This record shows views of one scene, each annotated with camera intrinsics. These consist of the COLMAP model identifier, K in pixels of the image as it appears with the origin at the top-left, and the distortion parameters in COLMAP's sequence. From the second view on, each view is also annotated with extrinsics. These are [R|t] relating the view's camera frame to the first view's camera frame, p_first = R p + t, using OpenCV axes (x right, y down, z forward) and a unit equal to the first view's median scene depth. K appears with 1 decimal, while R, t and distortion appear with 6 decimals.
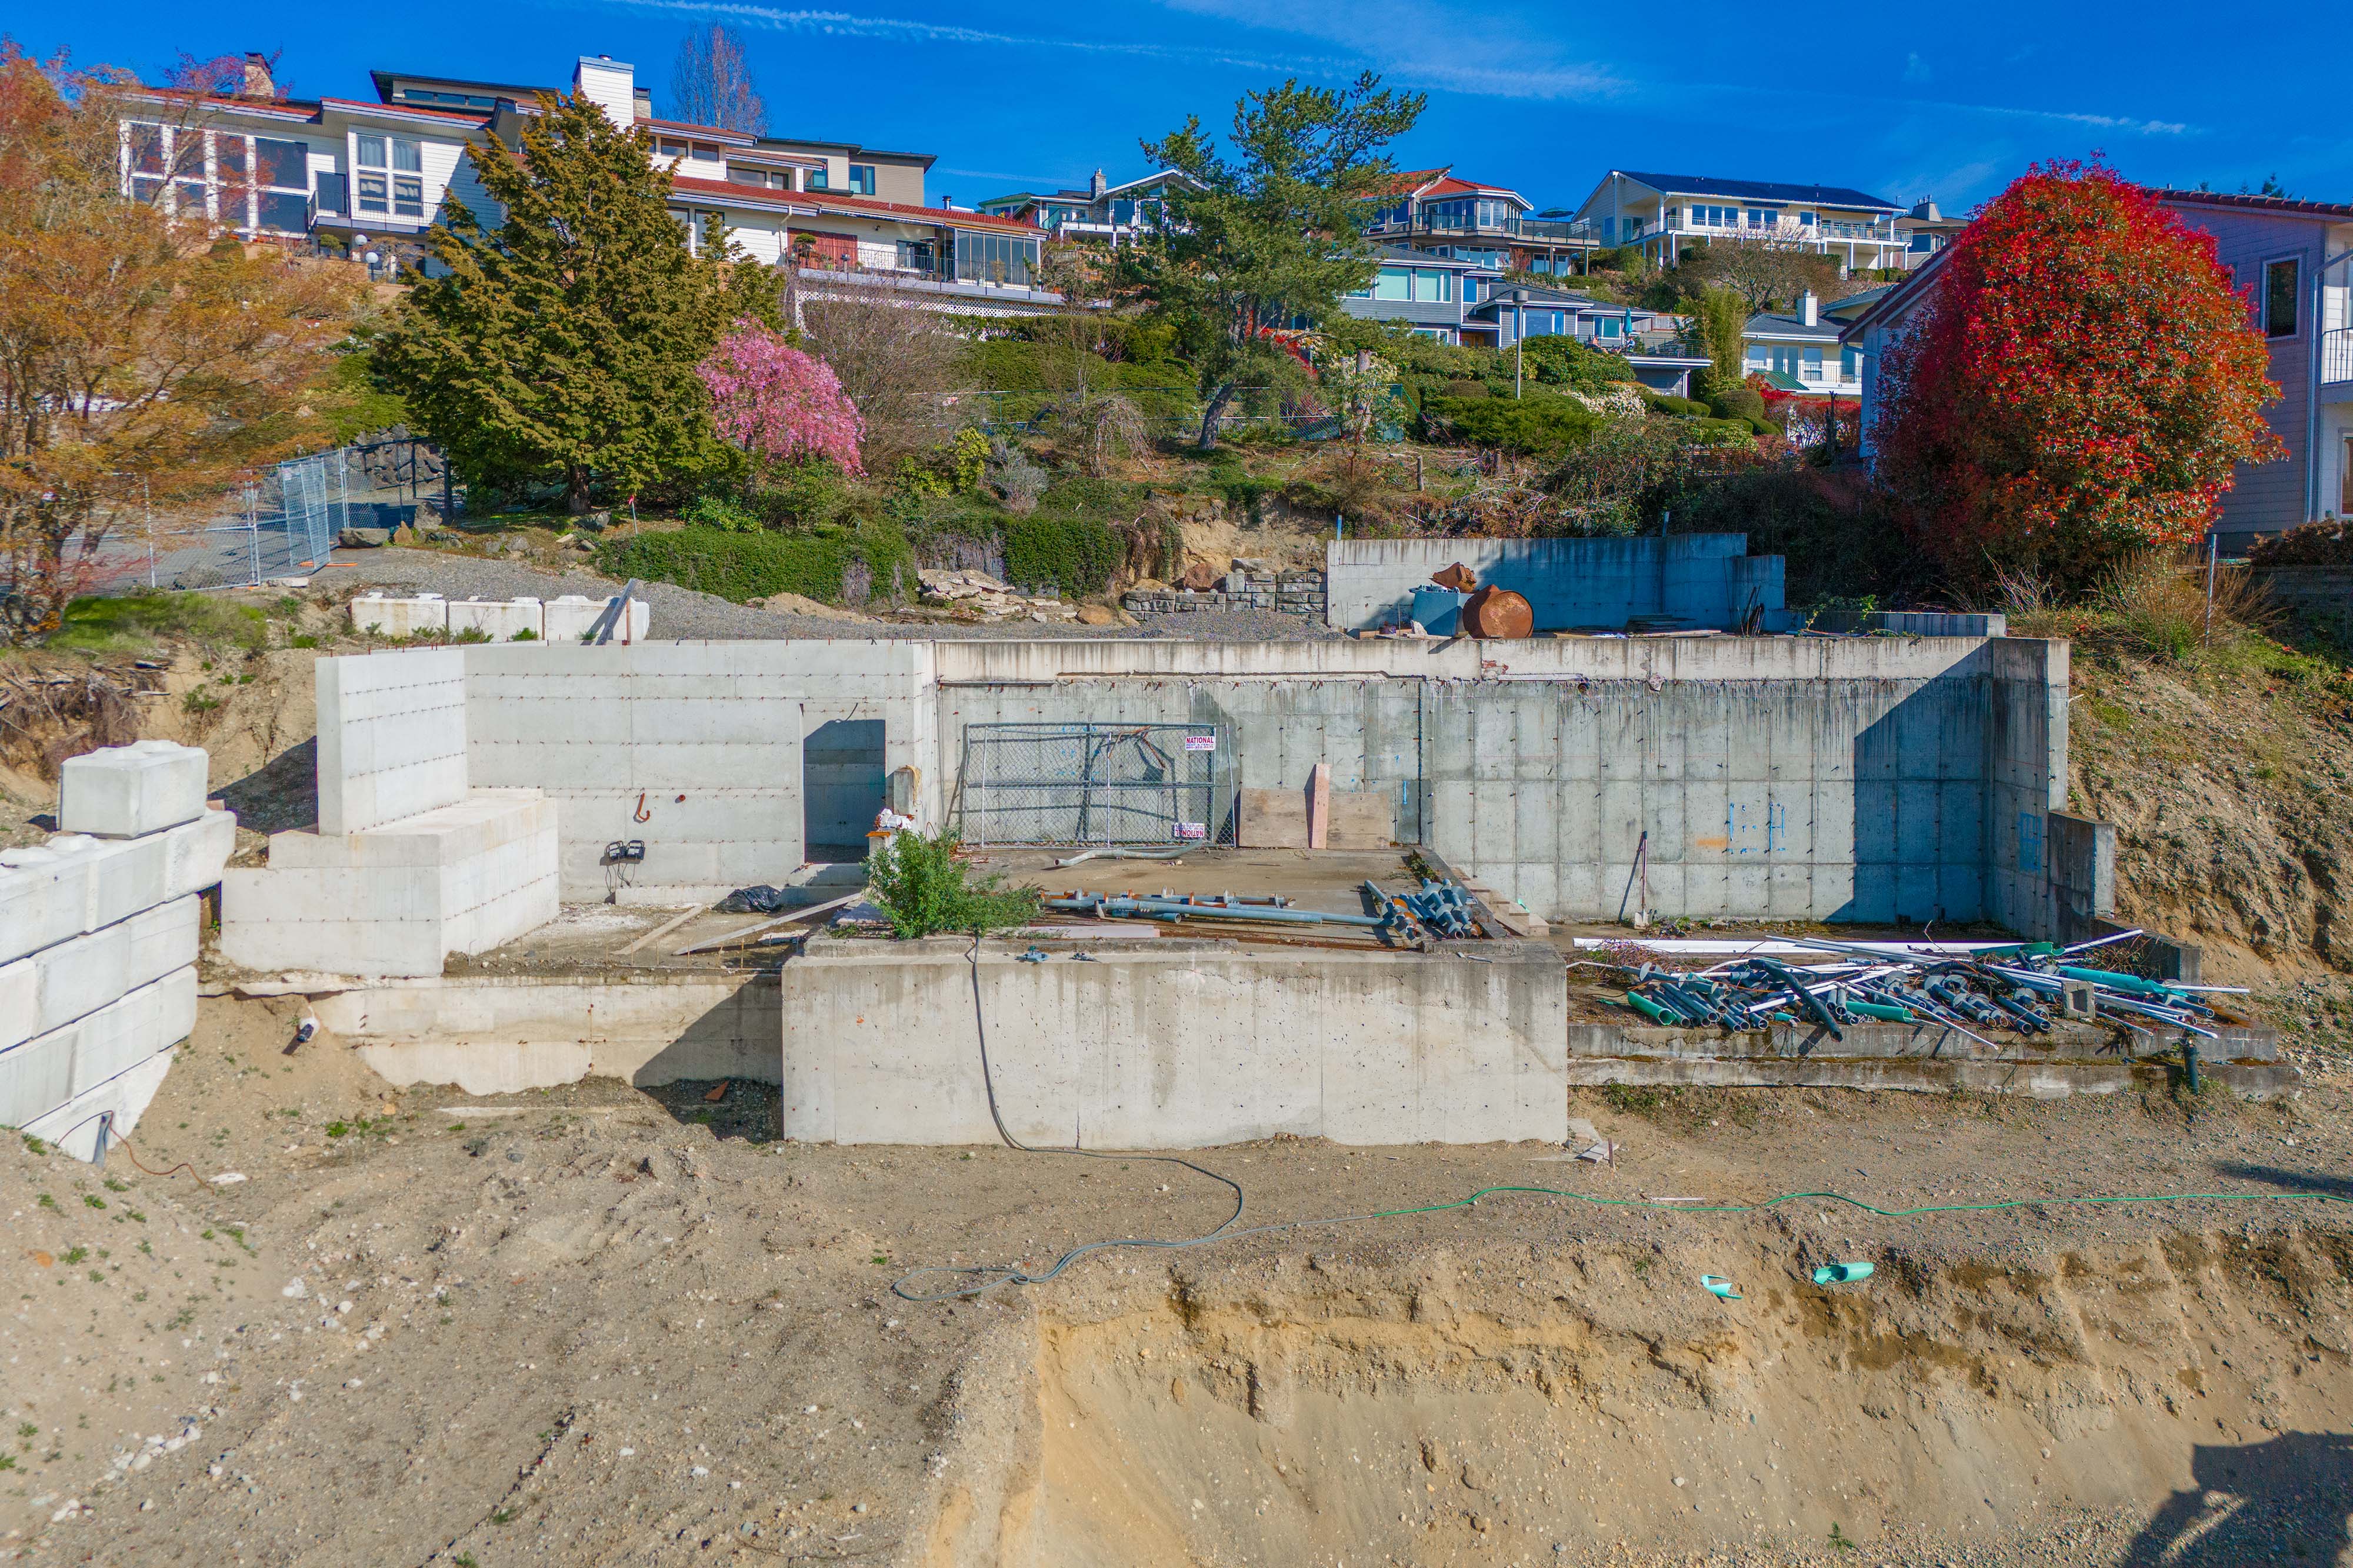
lens RADIAL K [[1691.2, 0, 1176.5], [0, 1691.2, 784.0], [0, 0, 1]] dist [0.096564, -0.100212]
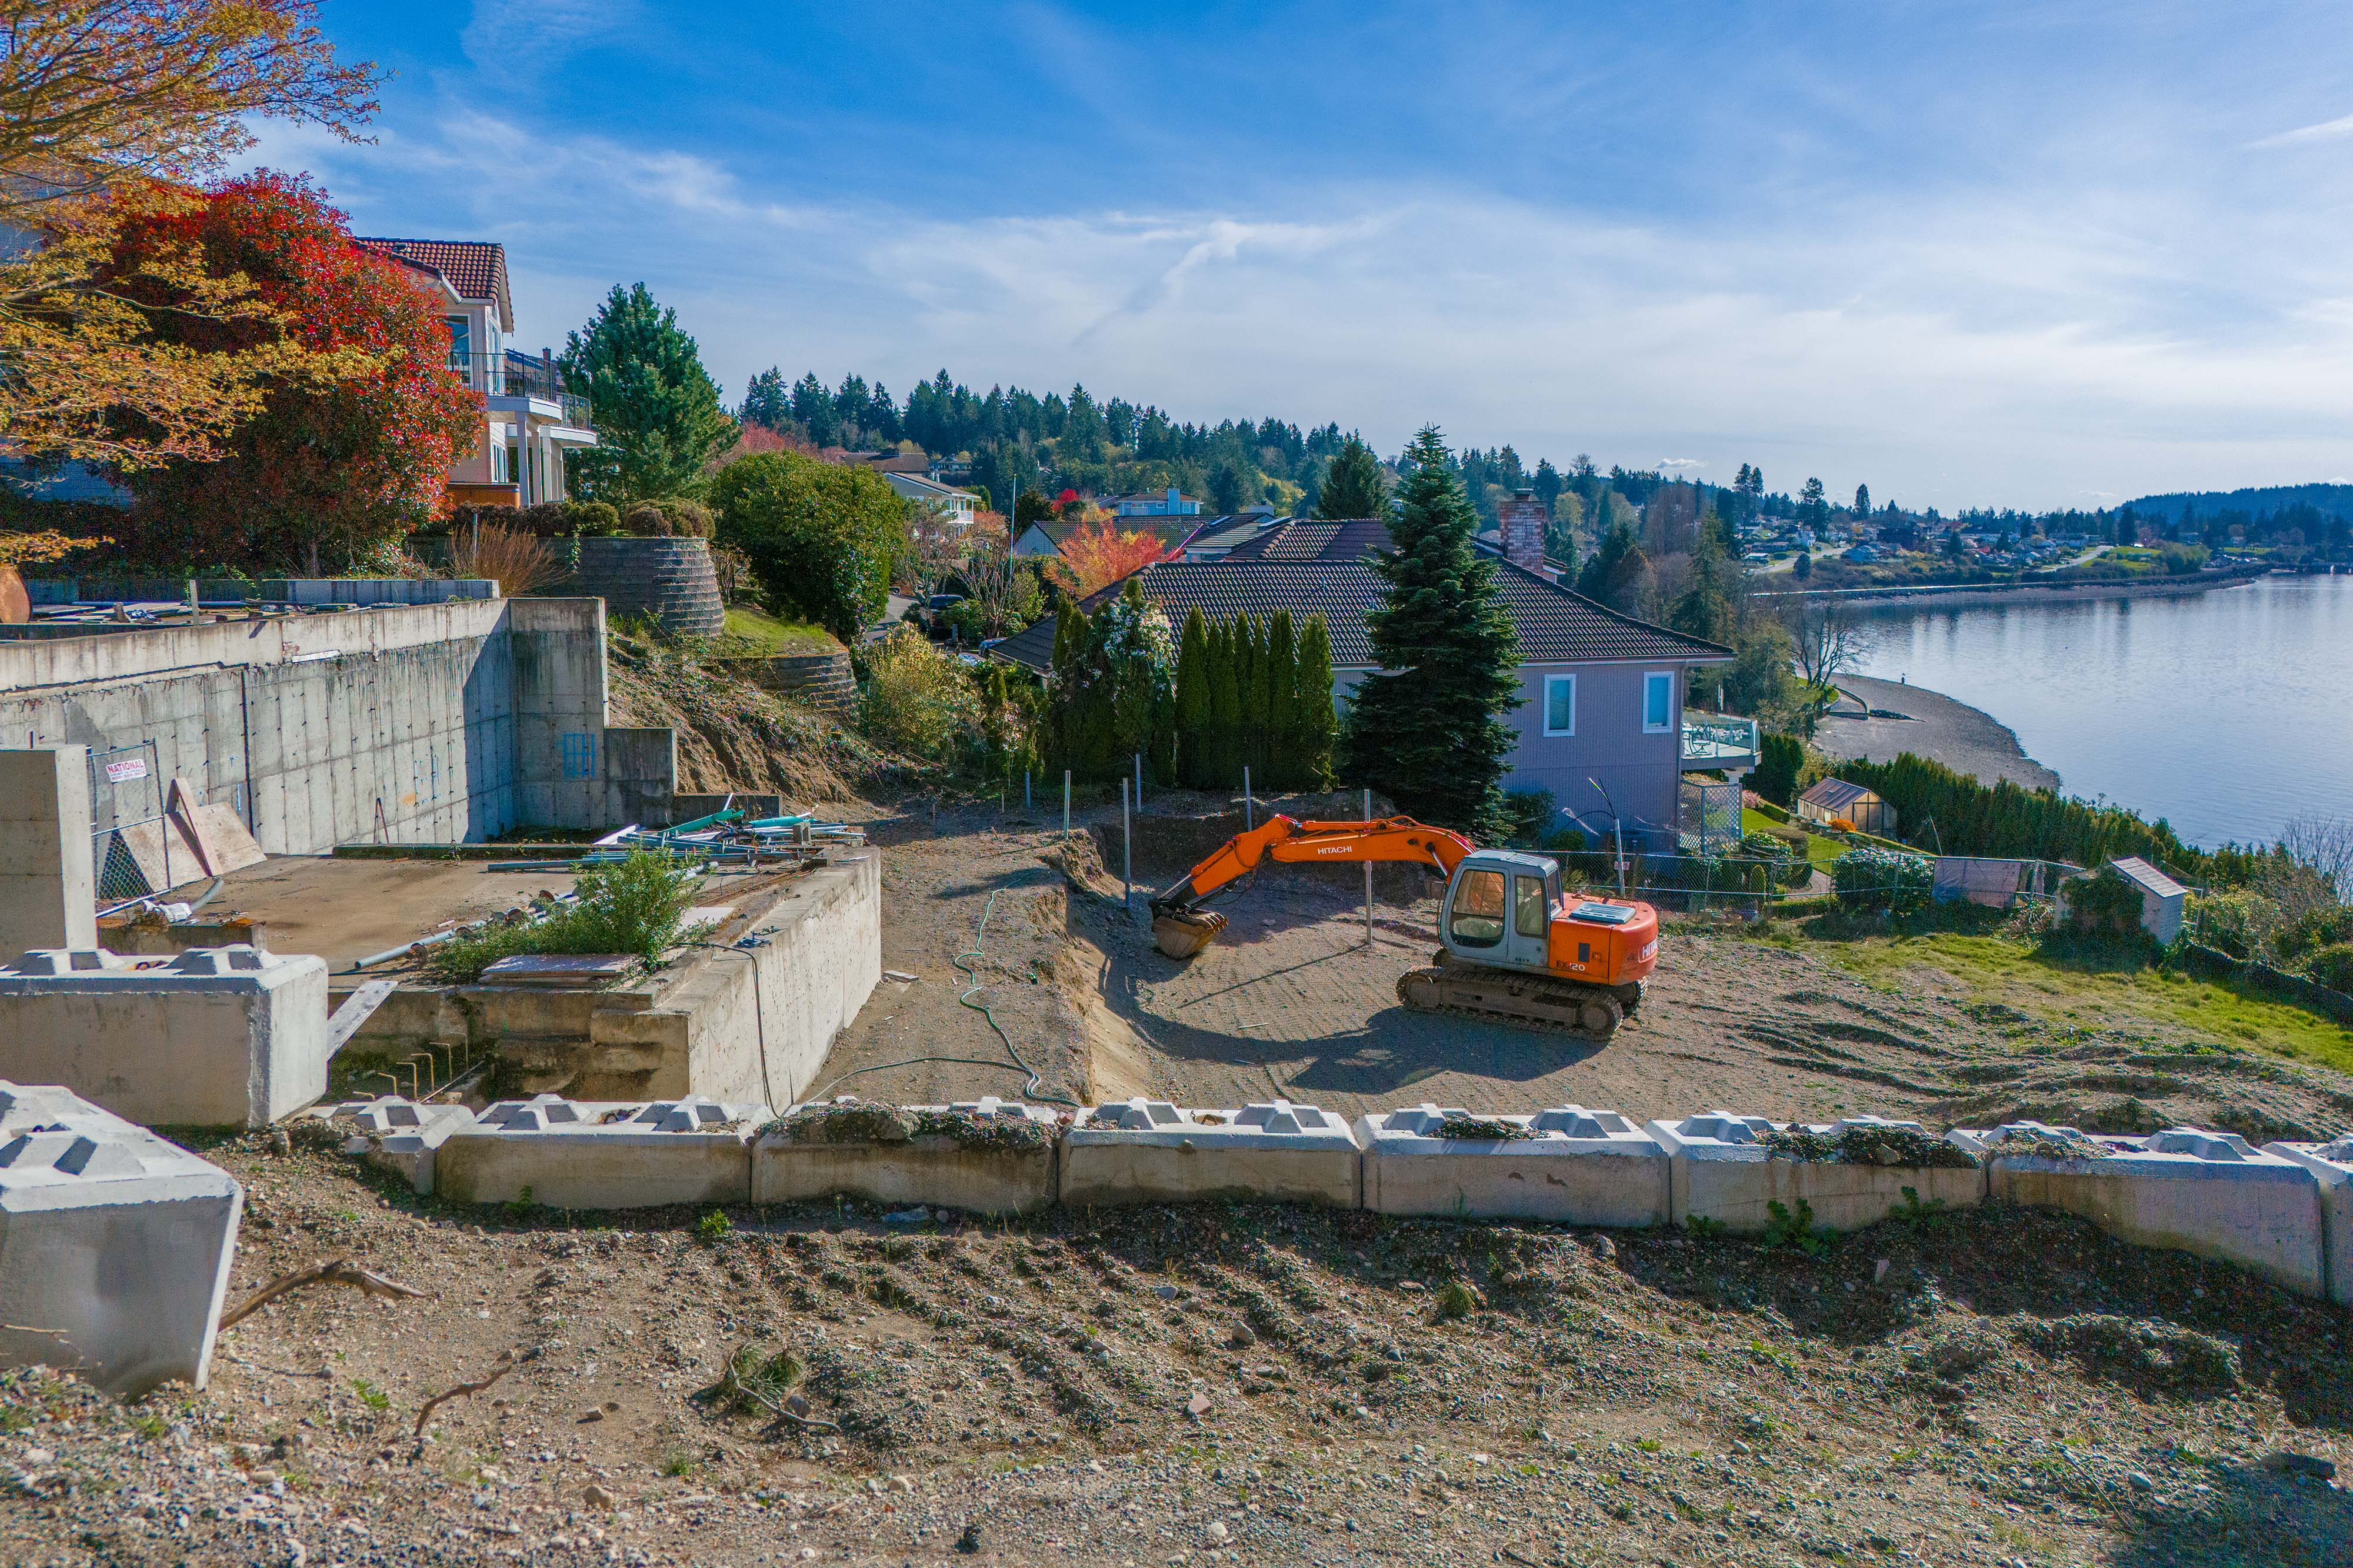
lens RADIAL K [[1709.9, 0, 1174.9], [0, 1709.9, 697.2], [0, 0, 1]] dist [0.108465, -0.144324]
pose [[0.046779, -0.095941, 0.994287, -0.747803], [0.115722, 0.989195, 0.090005, -0.071989], [-0.992179, 0.110851, 0.057376, 0.459185]]
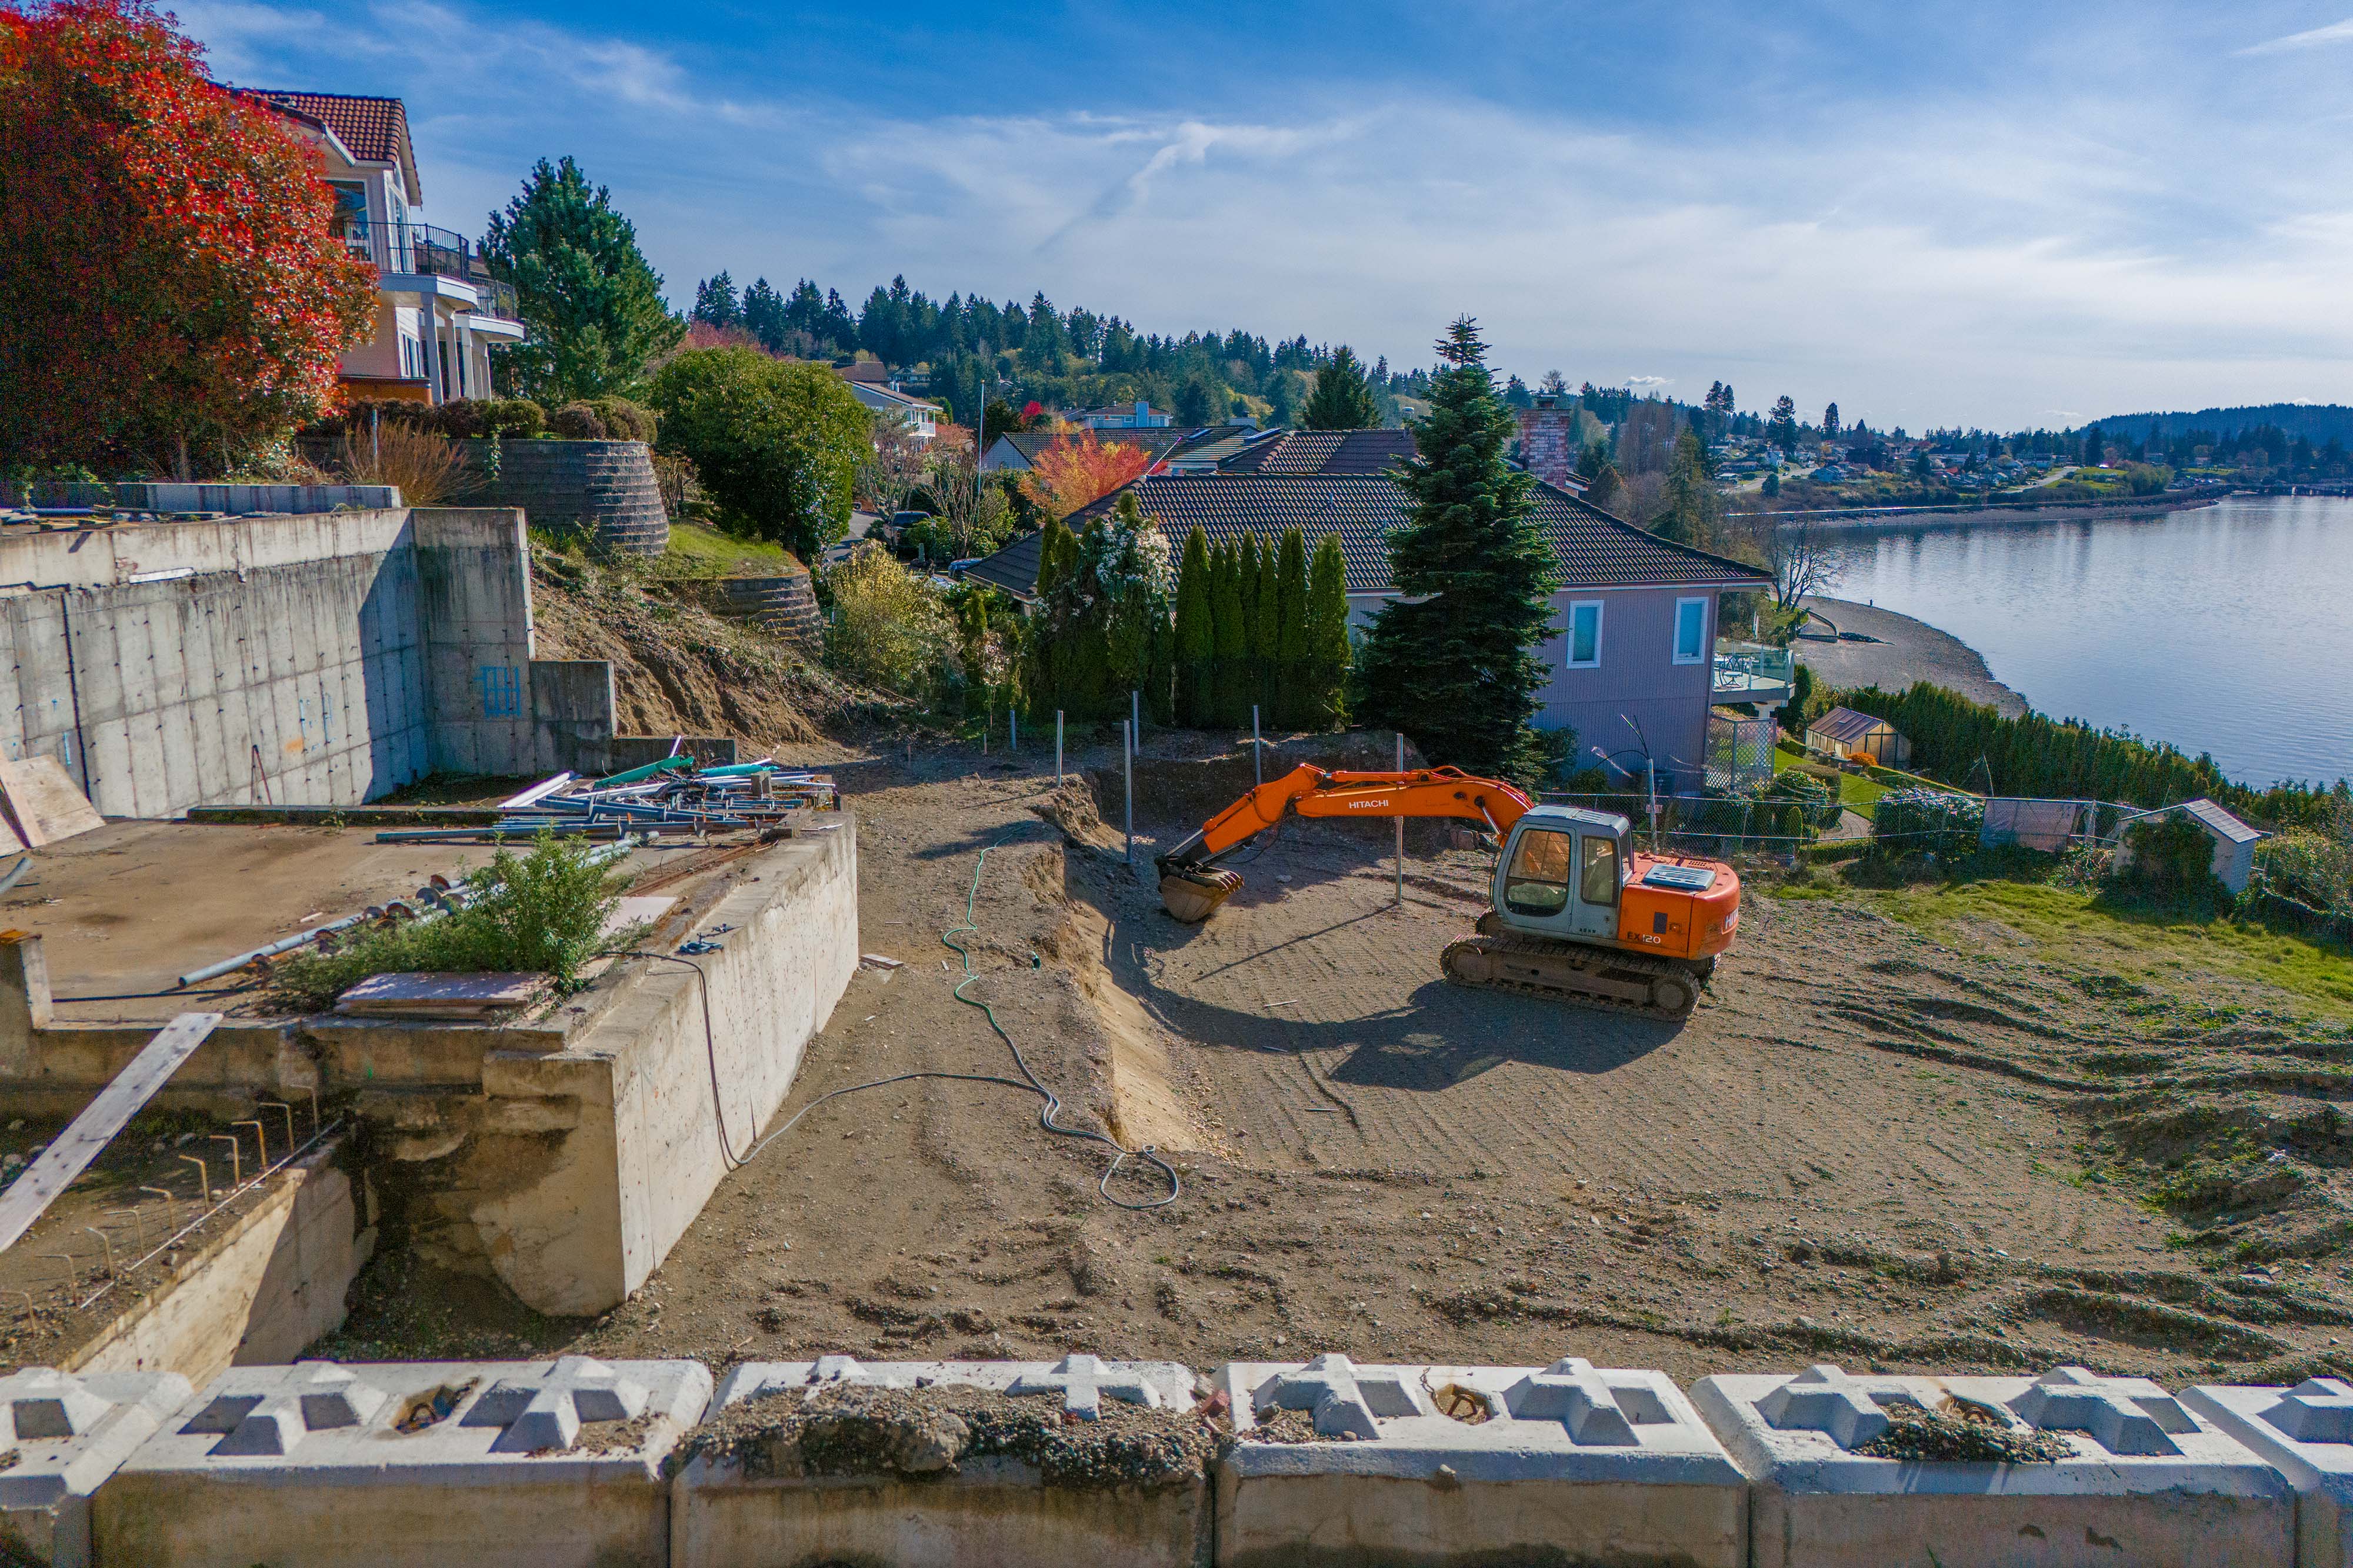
lens RADIAL K [[1691.2, 0, 1176.5], [0, 1691.2, 784.0], [0, 0, 1]] dist [0.096564, -0.100212]
pose [[0.022523, -0.192617, 0.981016, -0.587042], [0.109843, 0.975800, 0.189071, -0.067982], [-0.993694, 0.103500, 0.043135, 0.500729]]
